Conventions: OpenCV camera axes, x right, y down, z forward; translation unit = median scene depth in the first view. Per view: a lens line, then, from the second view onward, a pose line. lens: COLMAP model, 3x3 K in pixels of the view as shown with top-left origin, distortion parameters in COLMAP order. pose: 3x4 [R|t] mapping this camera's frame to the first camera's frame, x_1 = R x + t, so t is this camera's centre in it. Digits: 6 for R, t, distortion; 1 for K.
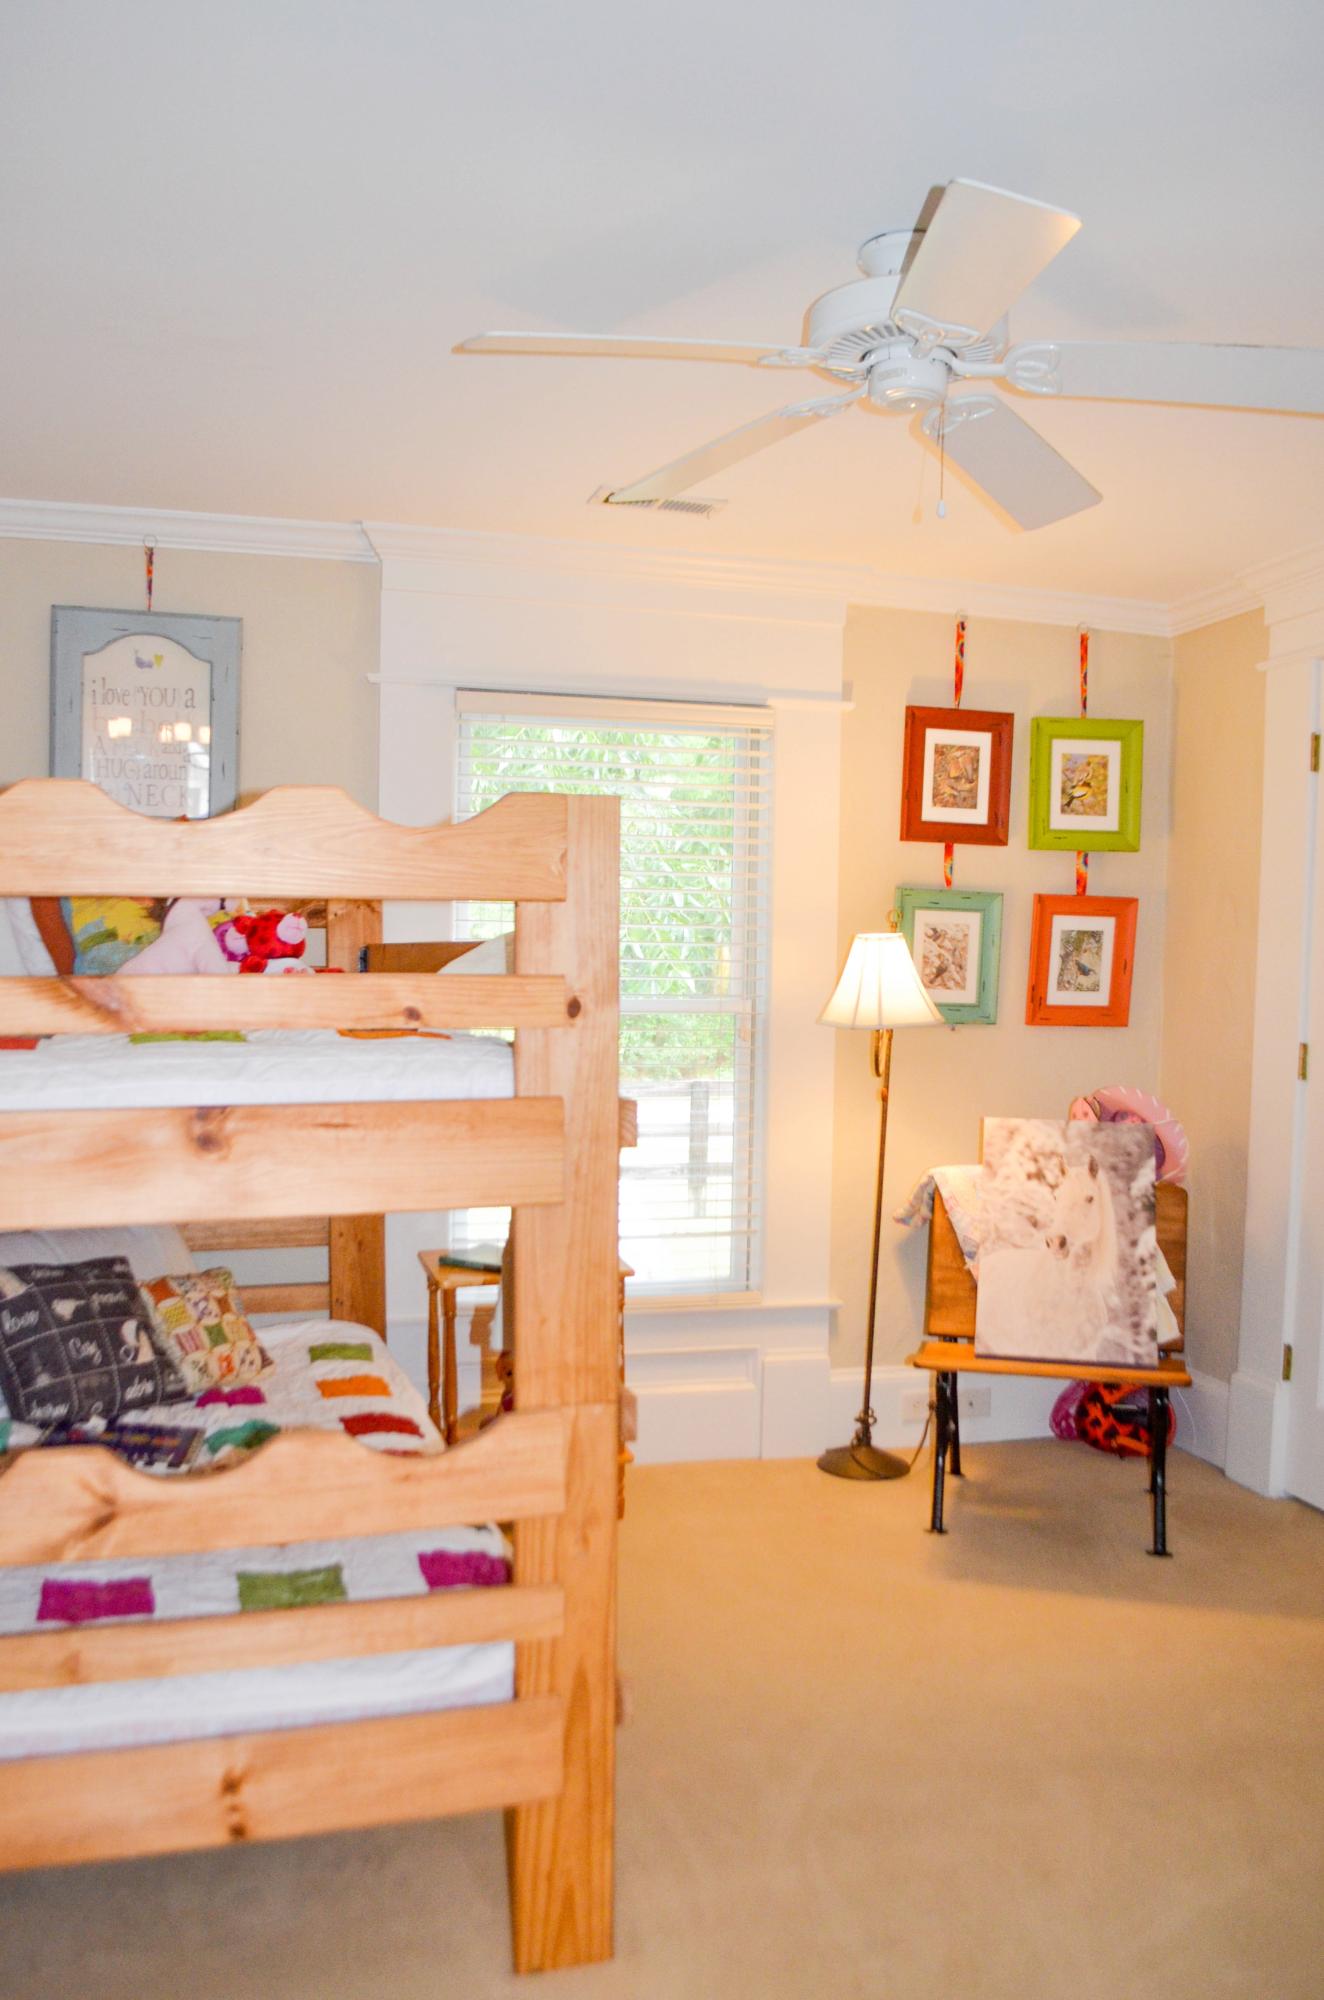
lens RADIAL K [[1563.0, 0, 671.1], [0, 1563.0, 1004.4], [0, 0, 1]] dist [-0.076526, 0.008228]
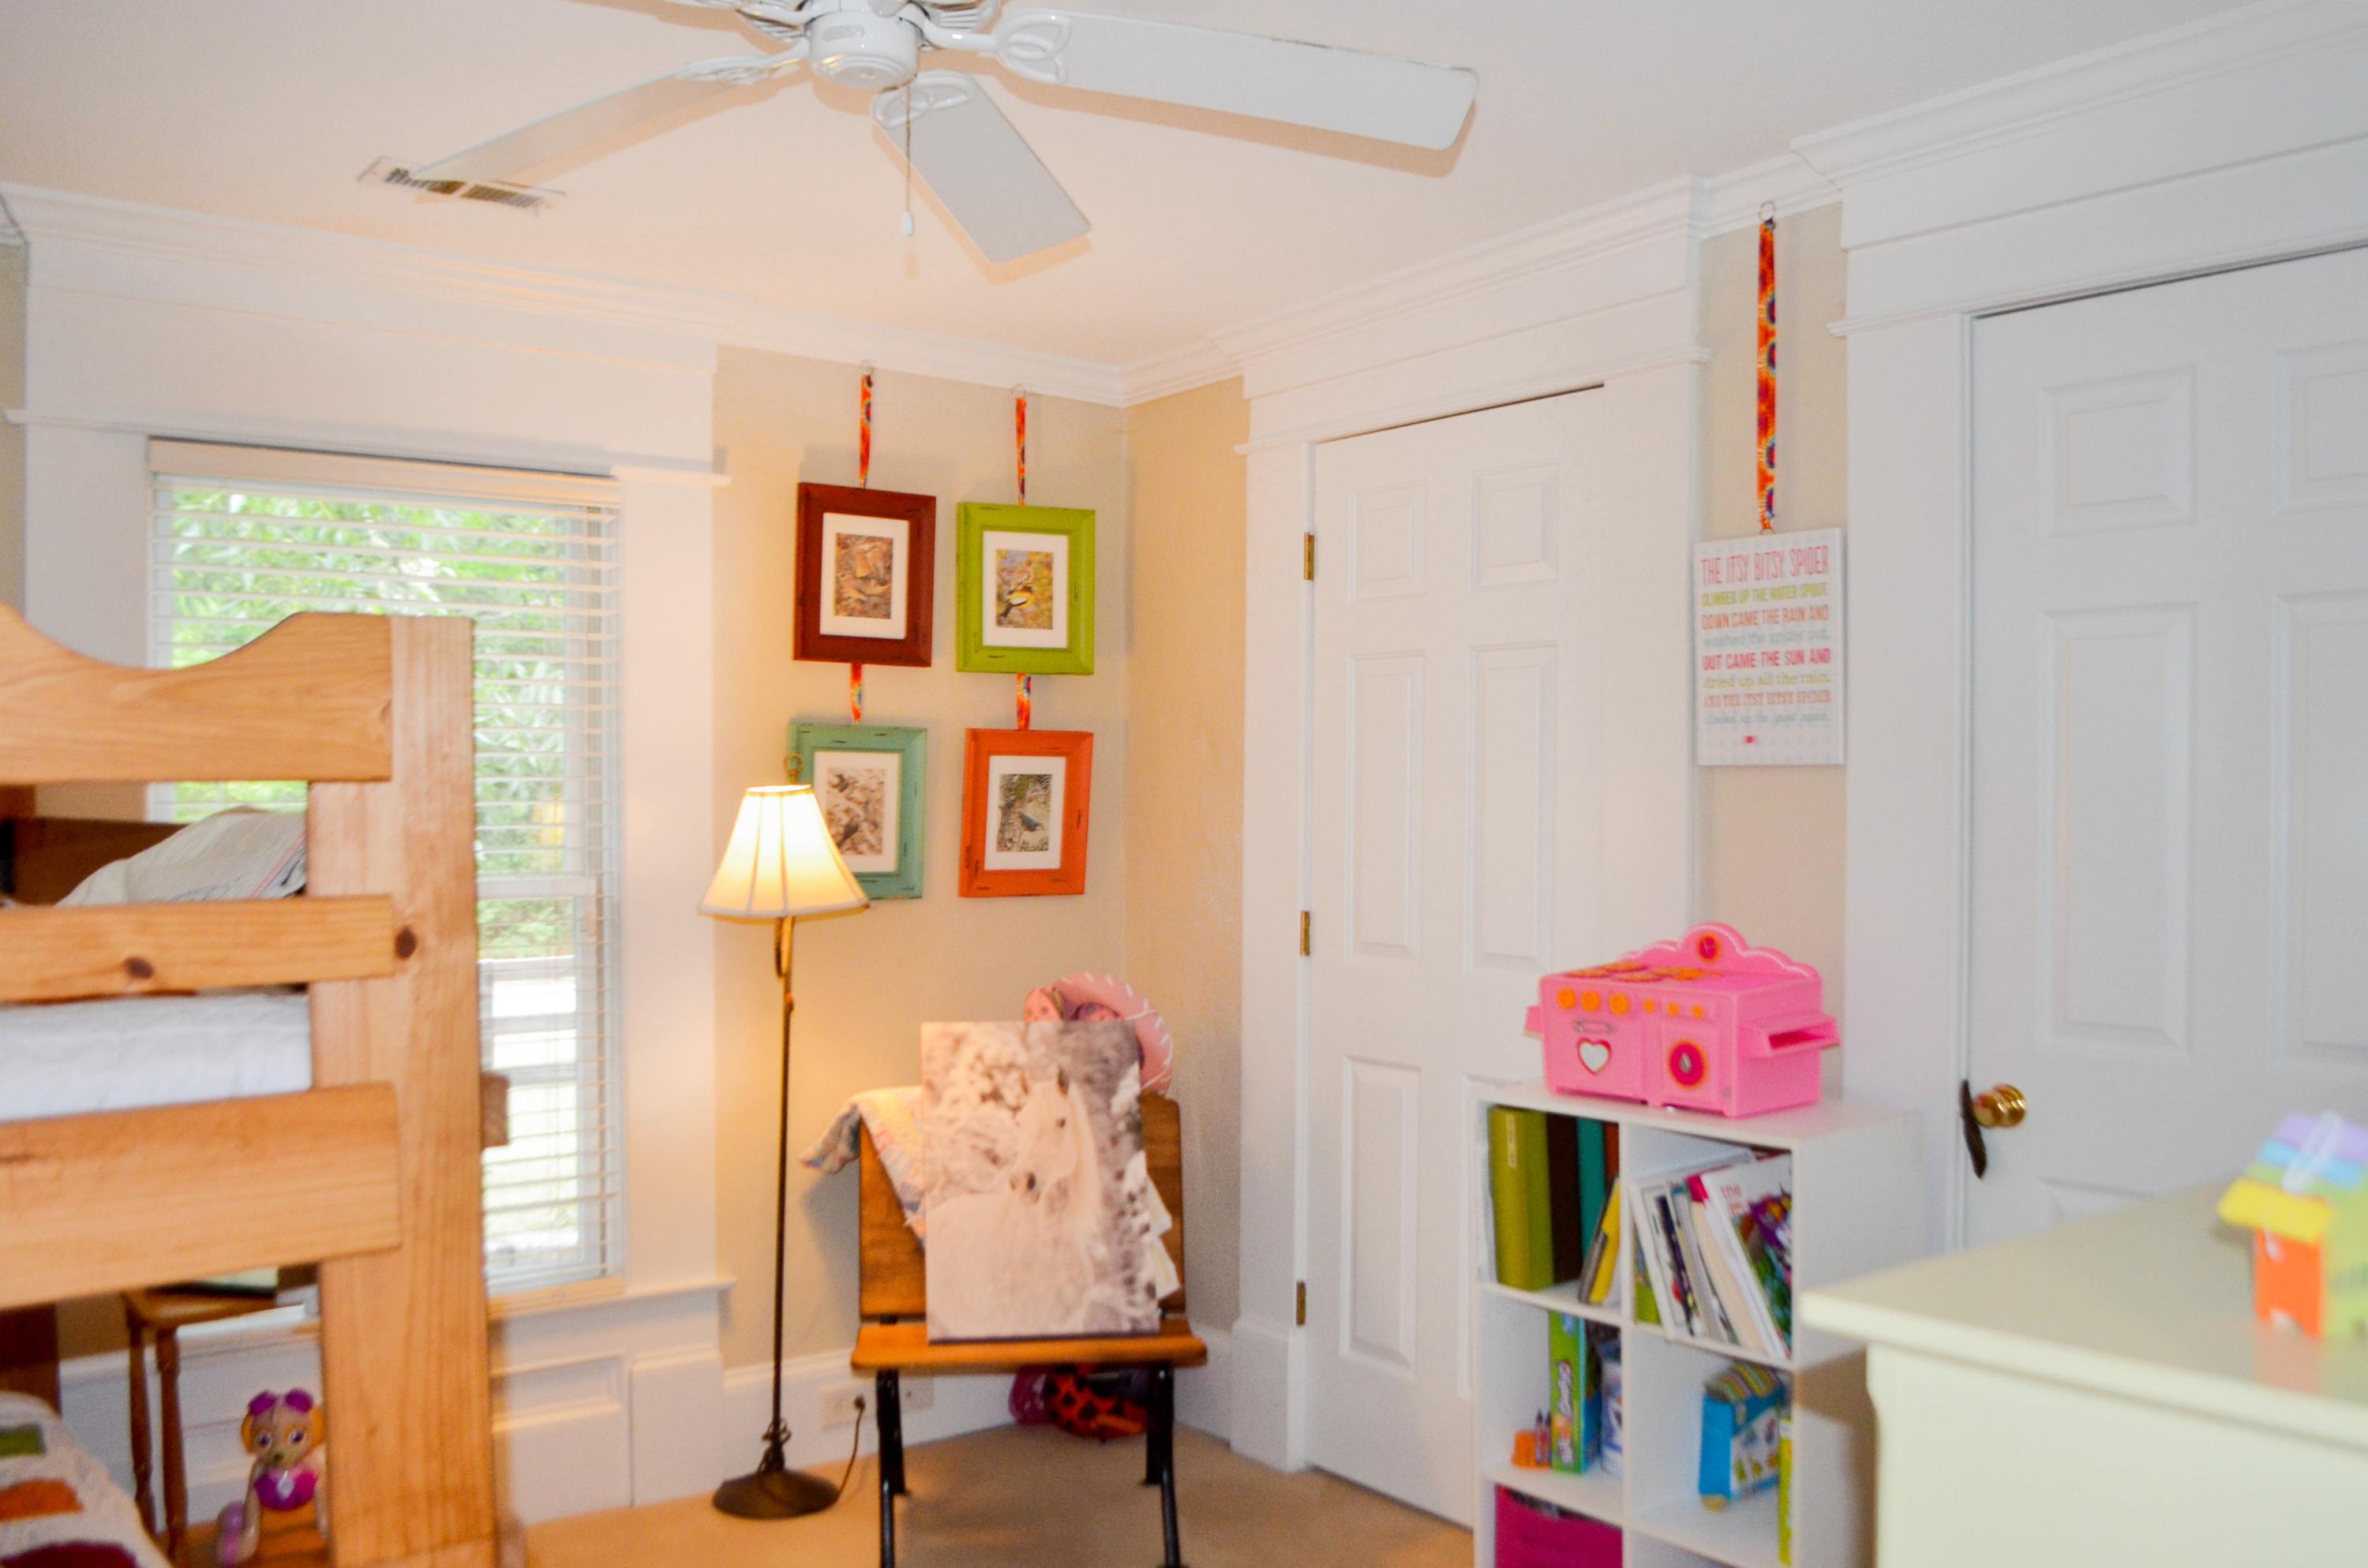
lens RADIAL K [[1850.4, 0, 1106.2], [0, 1850.4, 781.9], [0, 0, 1]] dist [-0.076526, 0.008228]
pose [[0.929511, -0.020136, 0.368244, -0.046438], [0.027852, 0.999490, -0.015649, -0.029851], [-0.367741, 0.024803, 0.929598, 0.121988]]
